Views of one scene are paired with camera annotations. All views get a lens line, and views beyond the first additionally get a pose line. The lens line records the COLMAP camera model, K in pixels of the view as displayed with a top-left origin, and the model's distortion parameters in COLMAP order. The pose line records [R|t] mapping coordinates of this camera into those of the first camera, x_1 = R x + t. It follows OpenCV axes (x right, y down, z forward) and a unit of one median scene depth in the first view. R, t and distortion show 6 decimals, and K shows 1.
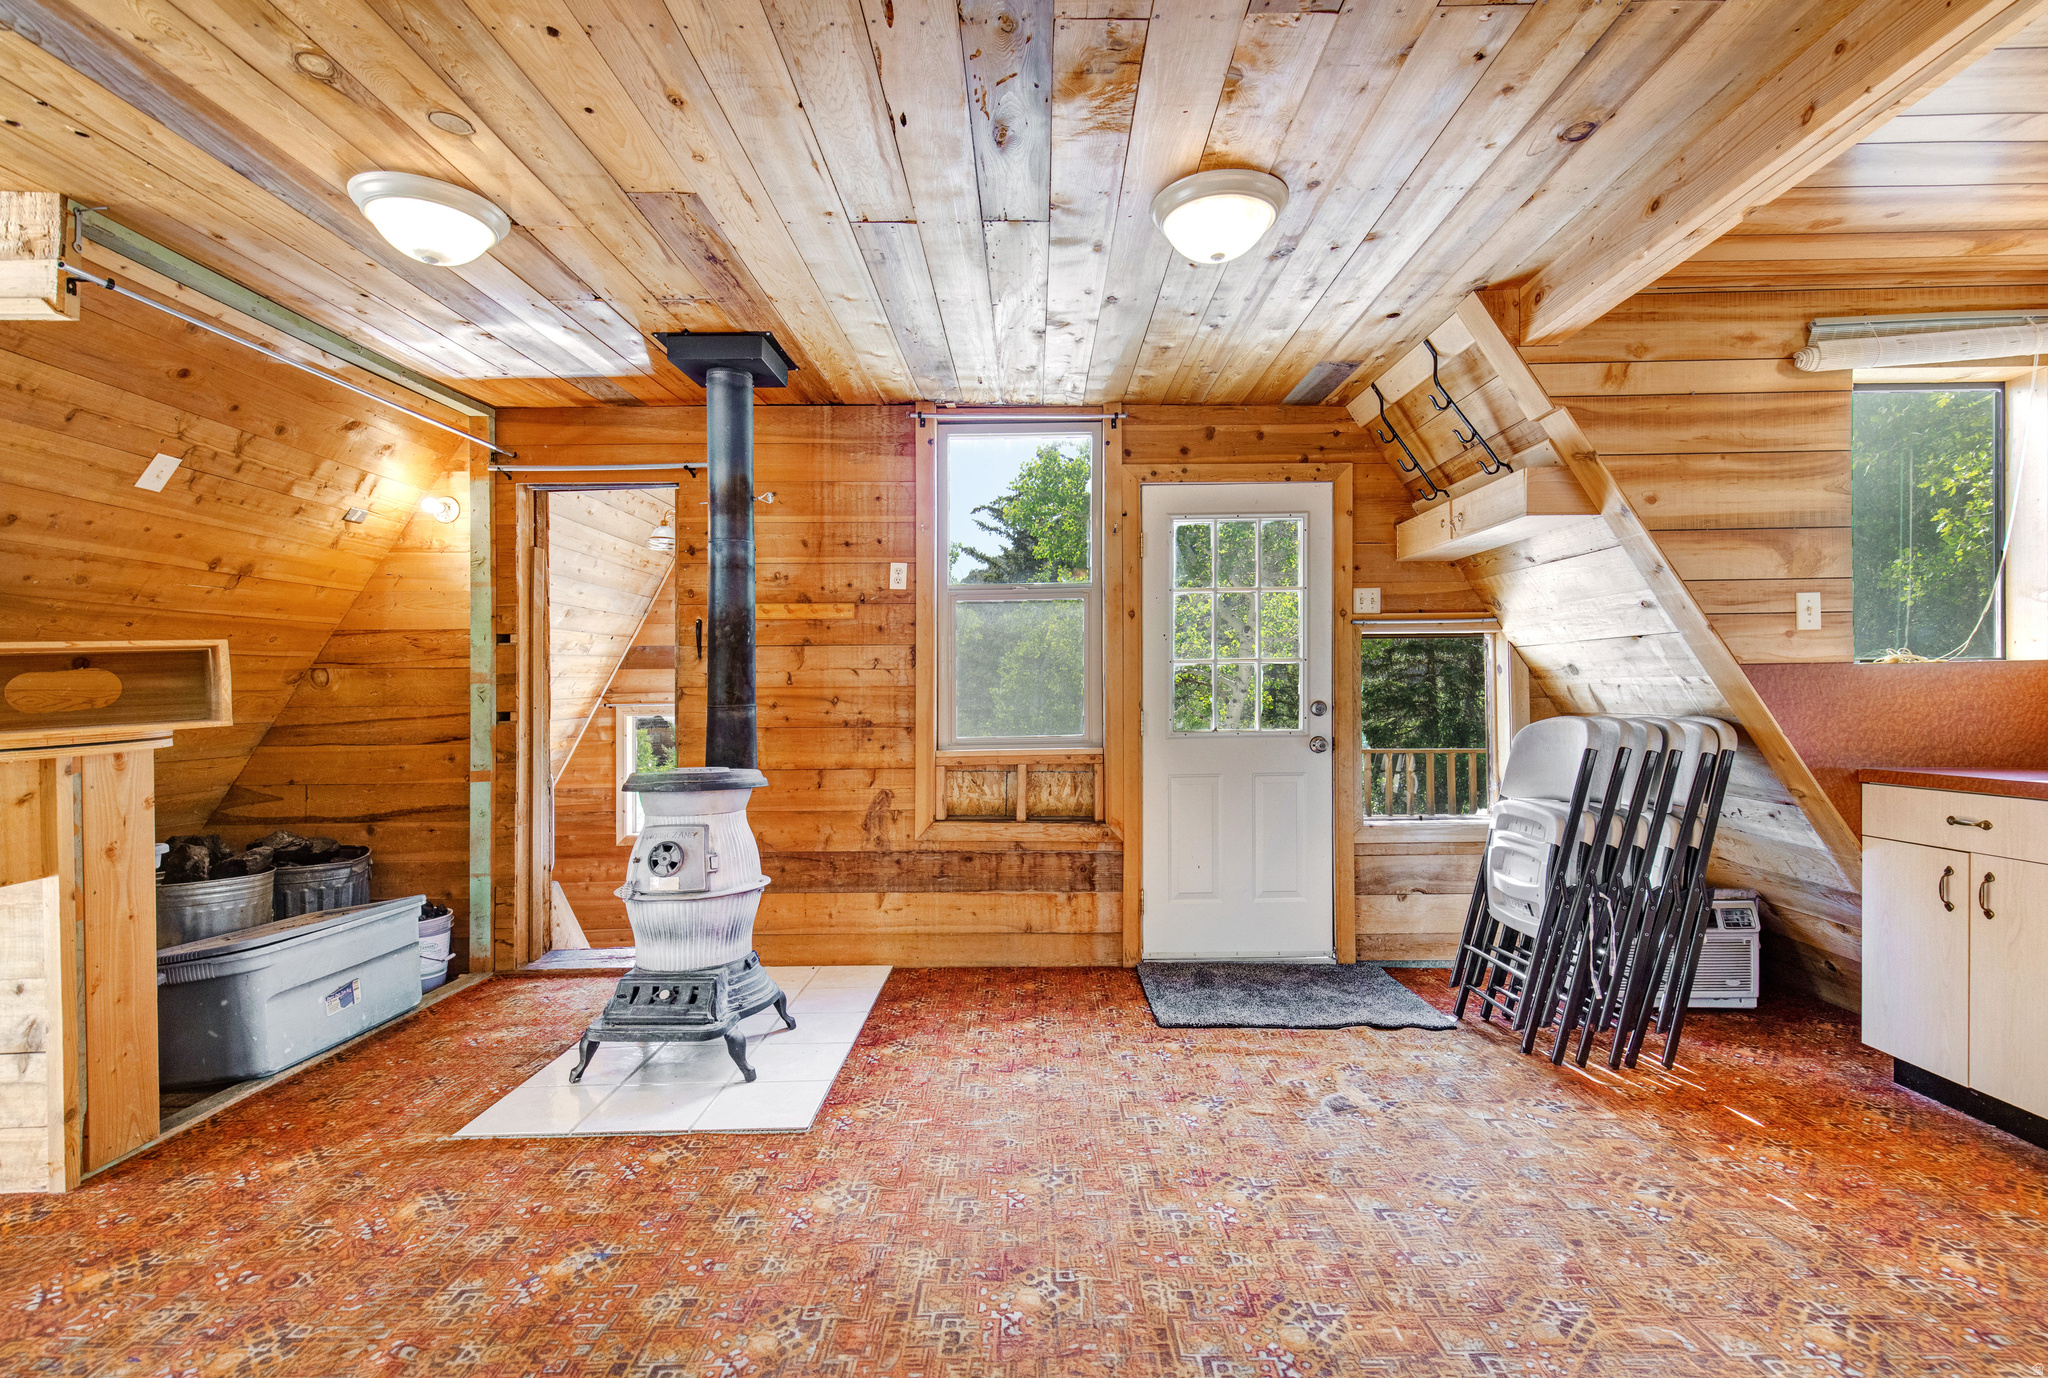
lens RADIAL K [[904.8, 0, 1039.0], [0, 904.8, 674.0], [0, 0, 1]] dist [0.014020, -0.004249]
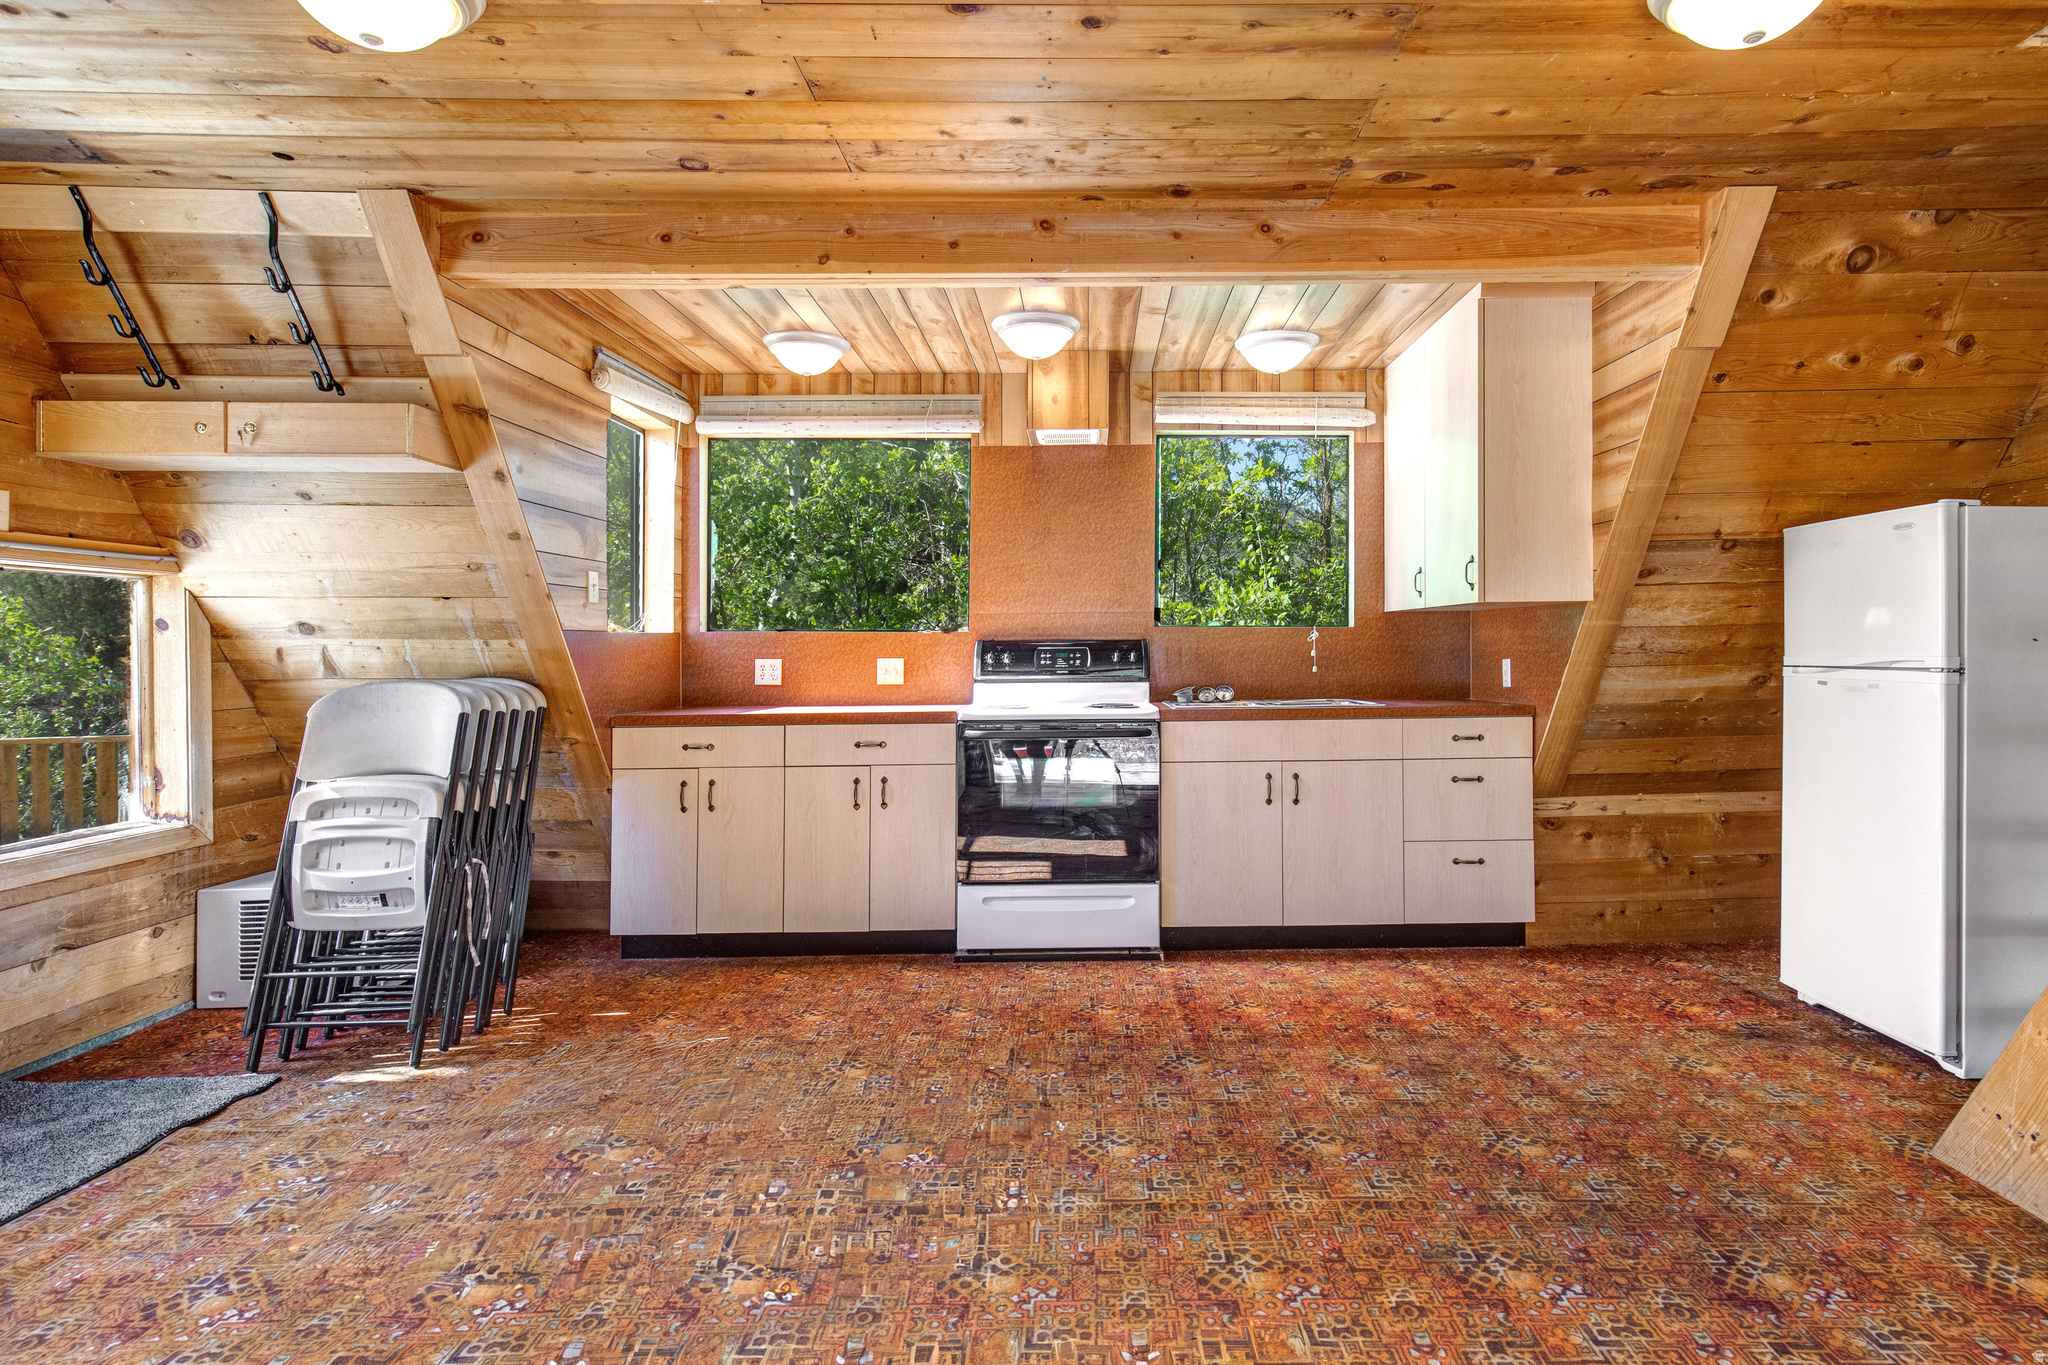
lens RADIAL K [[993.6, 0, 1063.0], [0, 993.6, 644.8], [0, 0, 1]] dist [0.008248, -0.000038]
pose [[0.033110, 0.015639, 0.999329, -0.323517], [-0.018259, 0.999720, -0.015040, 0.010557], [-0.999285, -0.017749, 0.033387, 0.244452]]
